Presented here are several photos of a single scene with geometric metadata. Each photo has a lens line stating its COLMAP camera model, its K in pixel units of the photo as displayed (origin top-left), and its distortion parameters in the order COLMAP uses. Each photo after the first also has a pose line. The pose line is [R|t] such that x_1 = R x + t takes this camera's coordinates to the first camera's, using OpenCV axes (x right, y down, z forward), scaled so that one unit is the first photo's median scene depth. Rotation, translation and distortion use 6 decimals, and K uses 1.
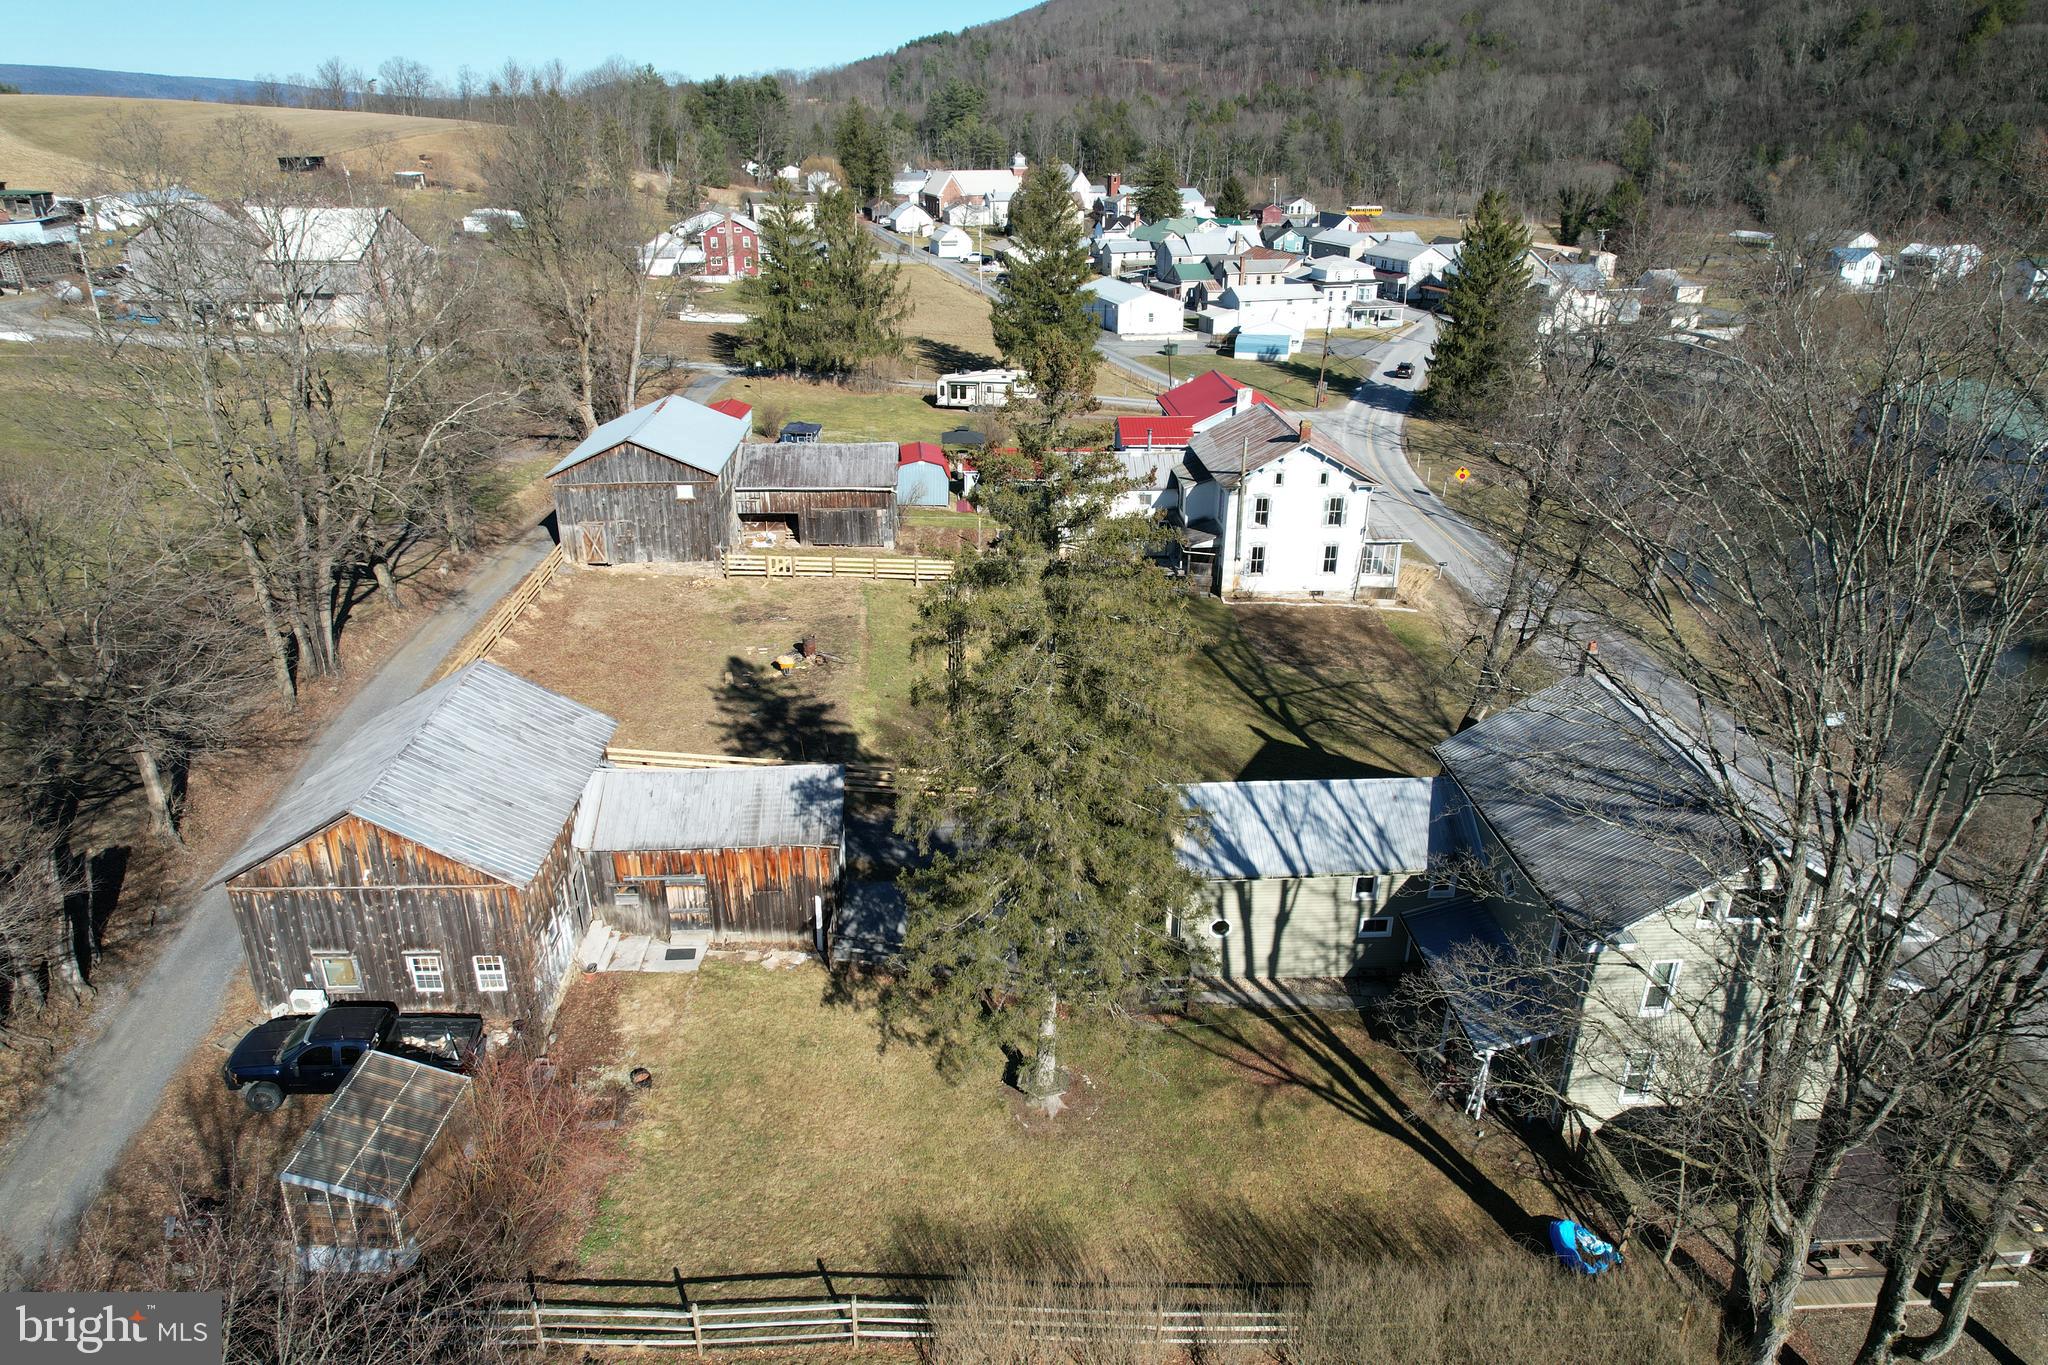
lens RADIAL K [[1313.1, 0, 1023.0], [0, 1313.1, 689.7], [0, 0, 1]] dist [-0.046037, 0.035099]
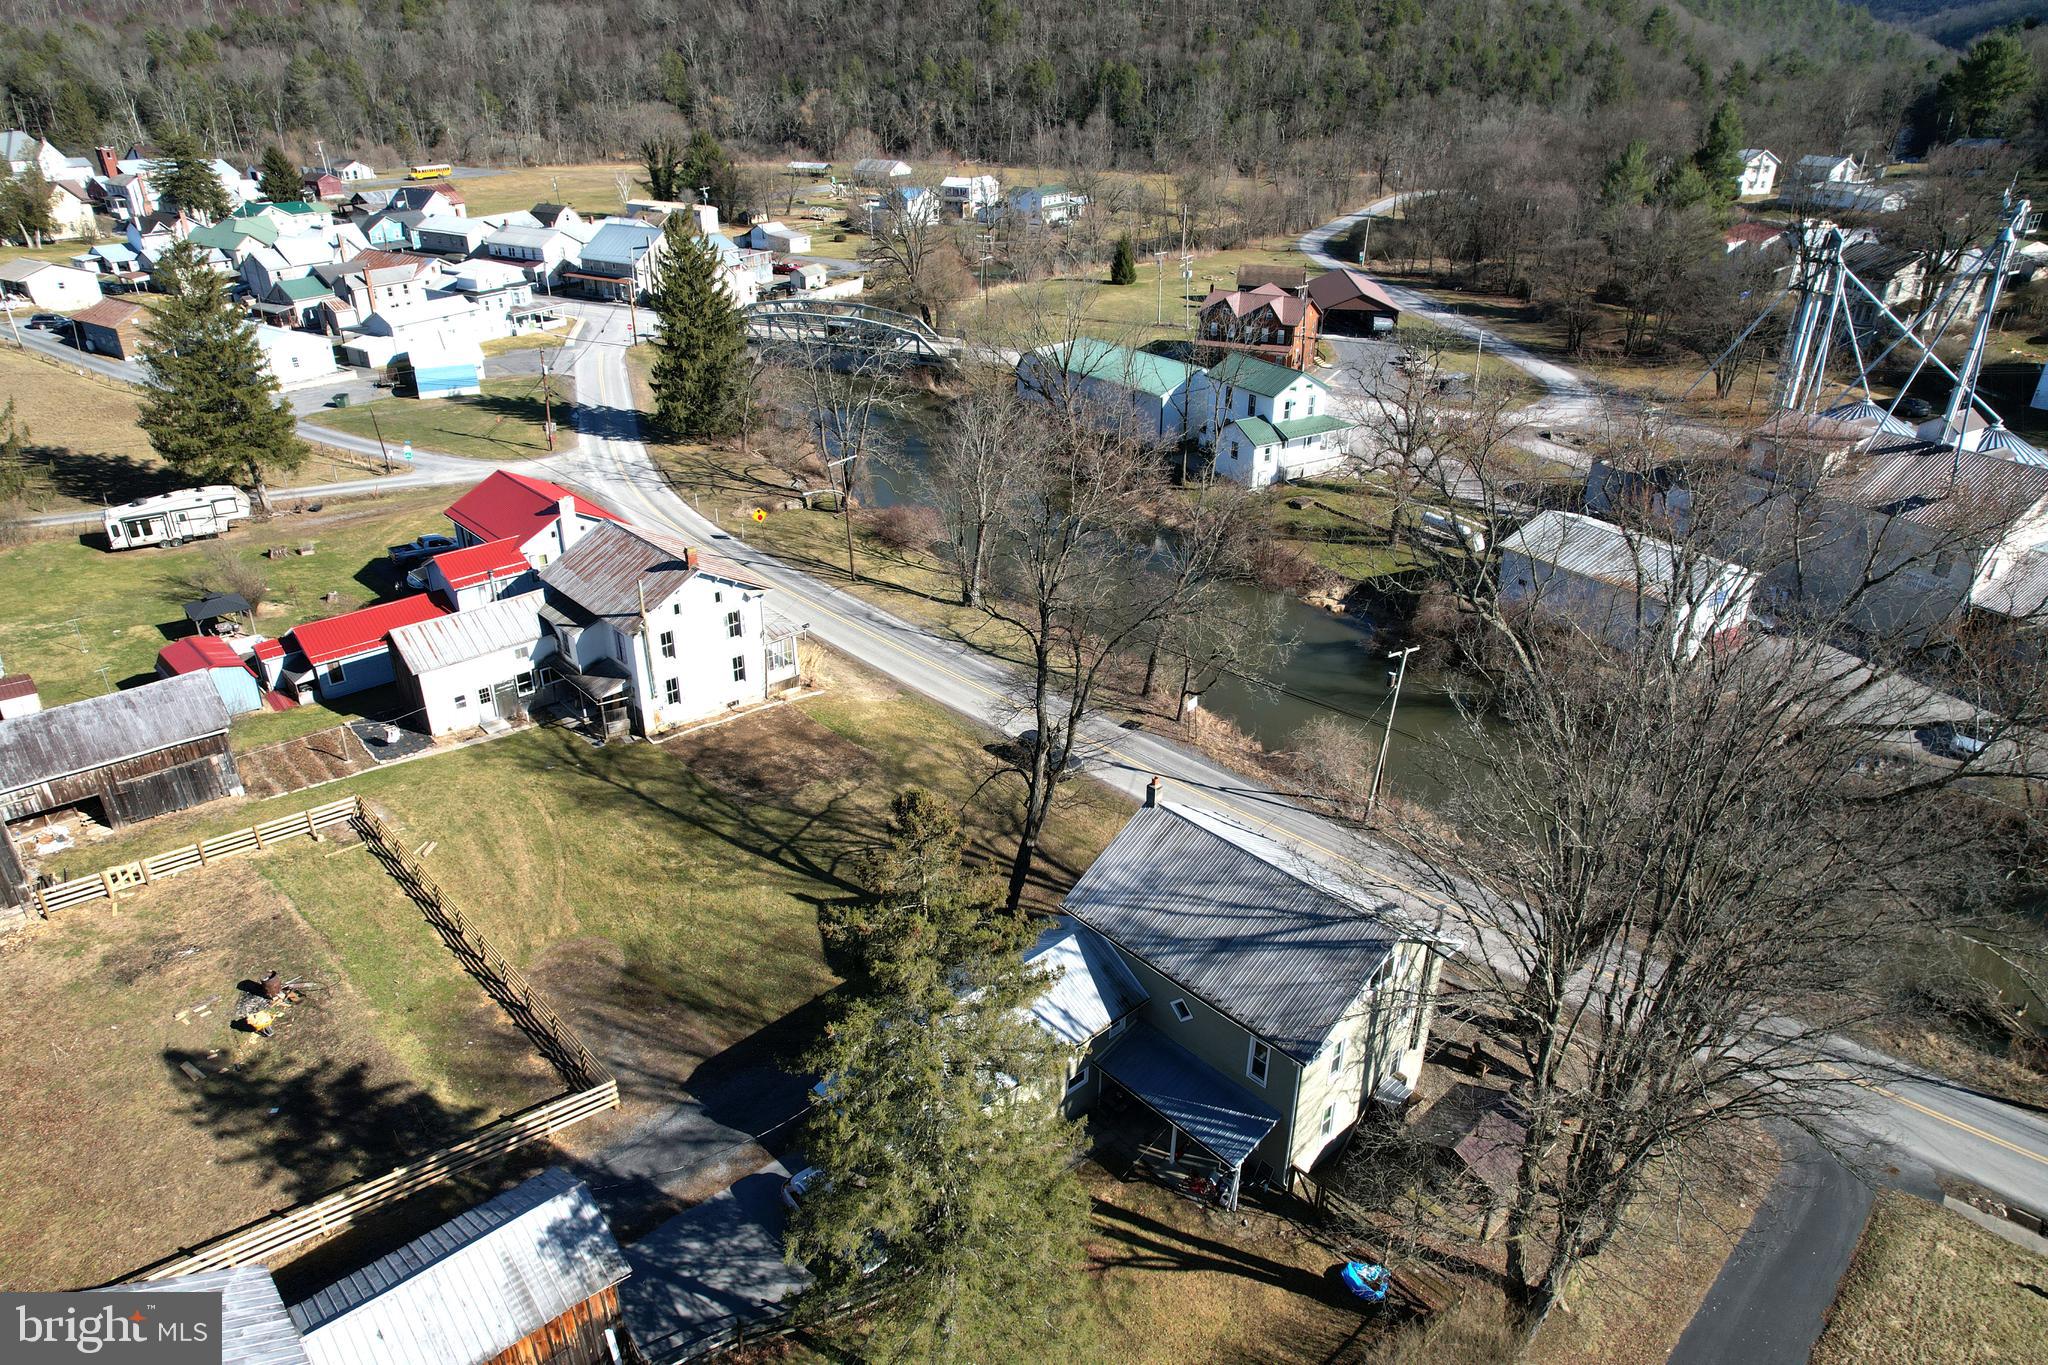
lens RADIAL K [[1313.1, 0, 1015.0], [0, 1313.1, 702.8], [0, 0, 1]] dist [-0.046037, 0.035099]
pose [[0.778184, -0.291722, 0.556173, -0.157353], [0.250576, 0.956253, 0.150970, -0.164315], [-0.575884, 0.021881, 0.817239, 0.055525]]
